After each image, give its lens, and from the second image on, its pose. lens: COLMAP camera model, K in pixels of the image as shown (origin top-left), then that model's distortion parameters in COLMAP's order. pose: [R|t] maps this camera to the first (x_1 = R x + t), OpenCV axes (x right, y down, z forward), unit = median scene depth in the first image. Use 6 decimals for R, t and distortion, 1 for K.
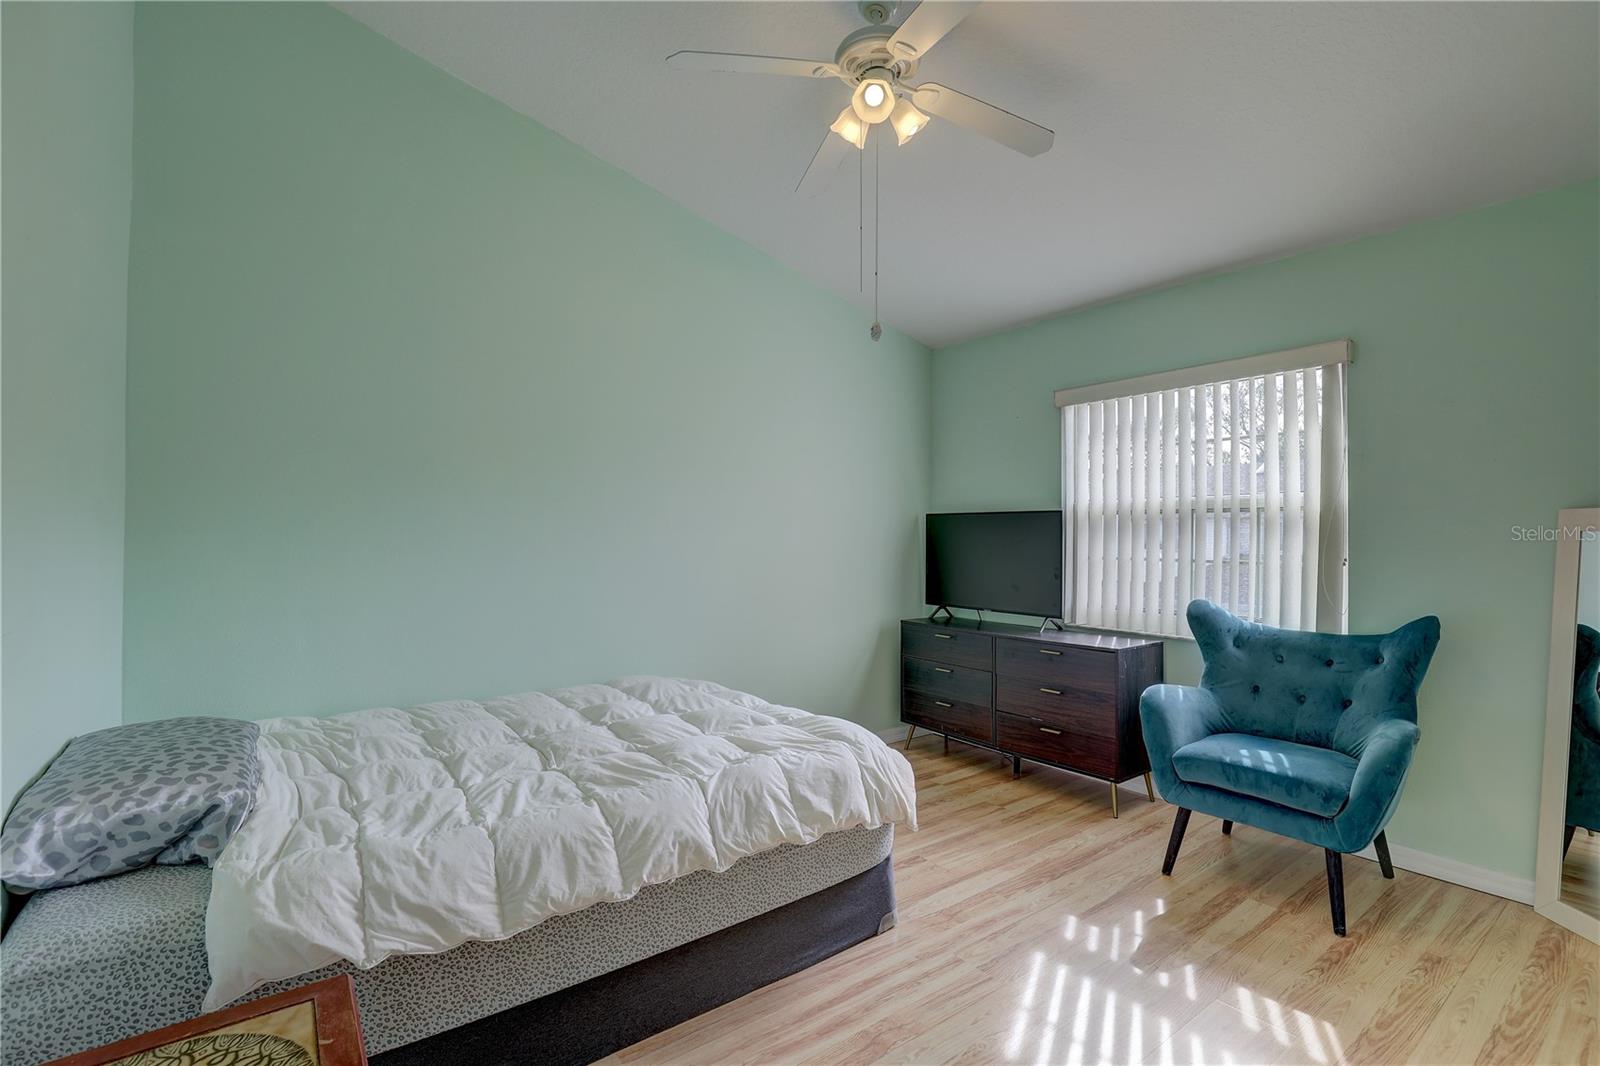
lens RADIAL K [[731.2, 0, 804.0], [0, 731.2, 531.3], [0, 0, 1]] dist [-0.030749, 0.003764]
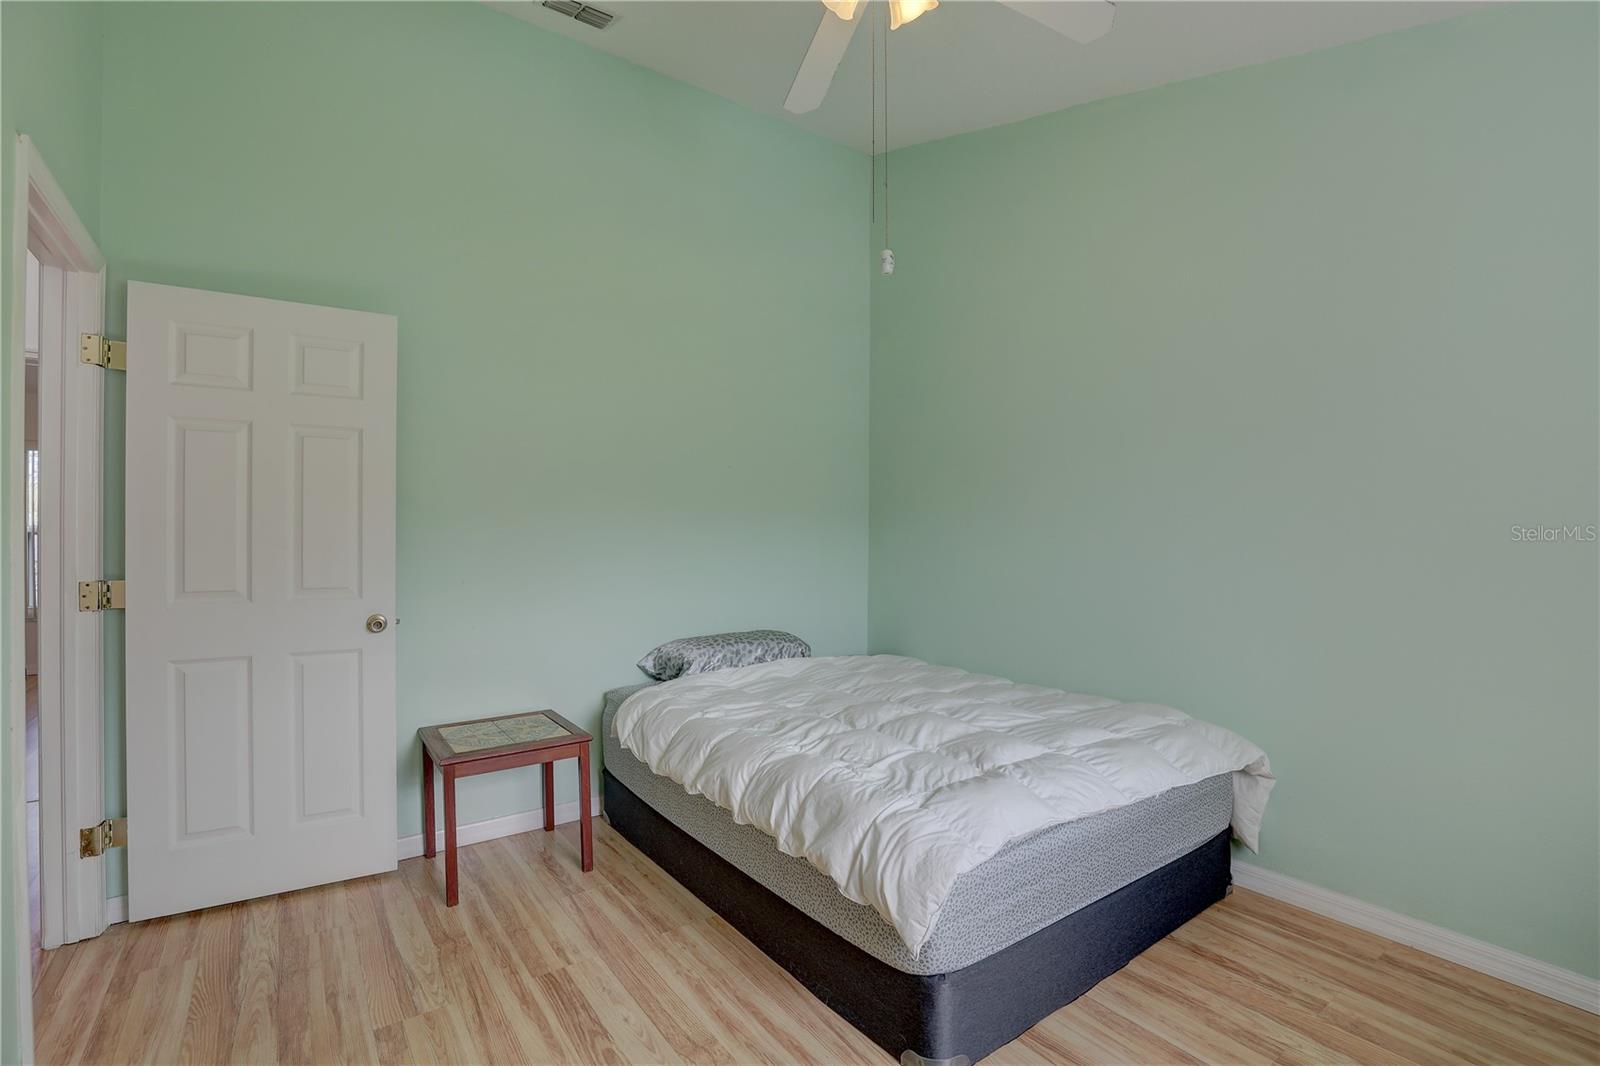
lens RADIAL K [[731.2, 0, 806.6], [0, 731.2, 533.9], [0, 0, 1]] dist [-0.030749, 0.003764]
pose [[-0.009355, -0.008133, -0.999923, 0.999623], [-0.003893, 0.999960, -0.008097, 0.014572], [0.999949, 0.003817, -0.009386, 1.062524]]
